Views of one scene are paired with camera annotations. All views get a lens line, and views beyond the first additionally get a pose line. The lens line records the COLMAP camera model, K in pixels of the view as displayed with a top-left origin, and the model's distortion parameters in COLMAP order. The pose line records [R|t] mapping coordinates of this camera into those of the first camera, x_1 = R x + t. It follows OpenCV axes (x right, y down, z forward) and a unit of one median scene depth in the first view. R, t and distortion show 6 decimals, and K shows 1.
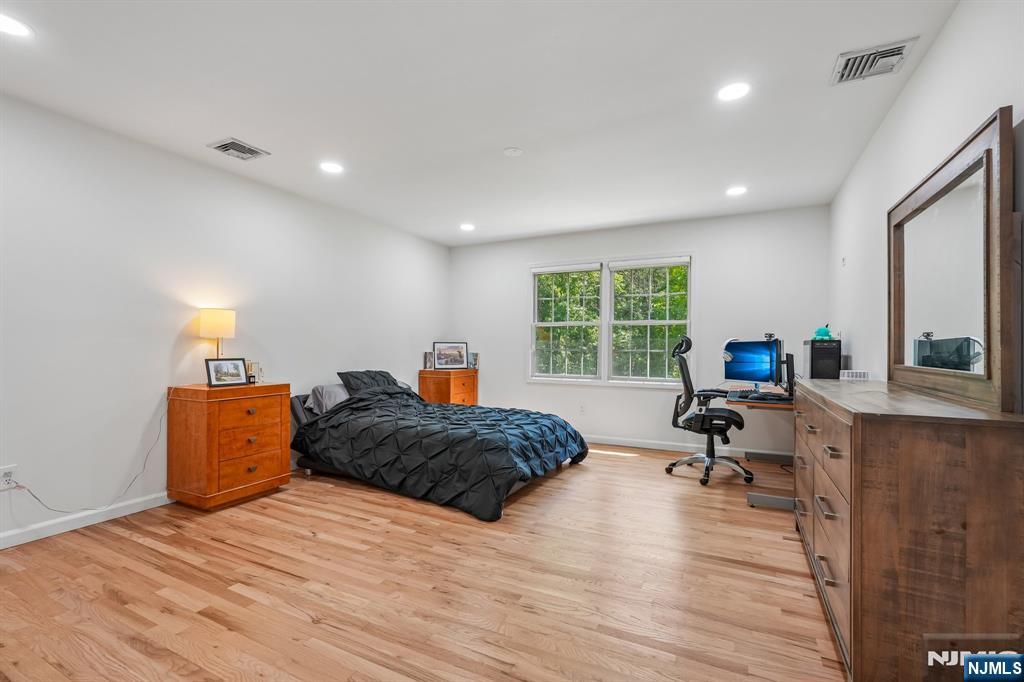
lens RADIAL K [[457.3, 0, 509.3], [0, 457.3, 346.5], [0, 0, 1]] dist [-0.008872, 0.003913]
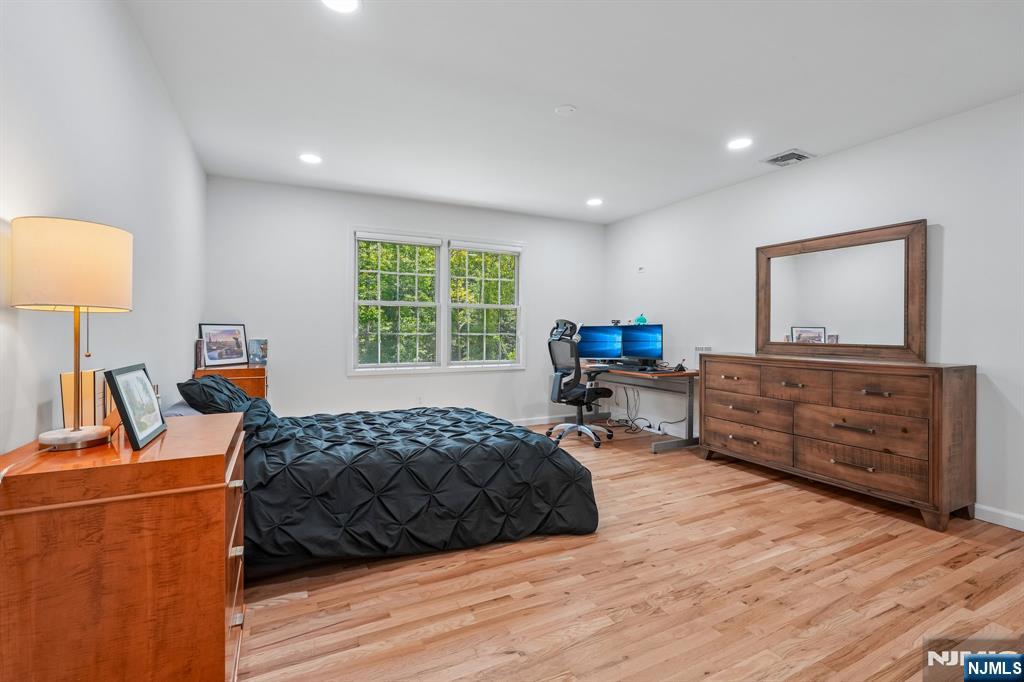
lens RADIAL K [[457.3, 0, 512.6], [0, 457.3, 330.8], [0, 0, 1]] dist [-0.008872, 0.003913]
pose [[0.593759, -0.002226, 0.804640, -0.492716], [-0.000129, 0.999996, 0.002861, -0.001540], [-0.804643, -0.001802, 0.593757, 0.360077]]
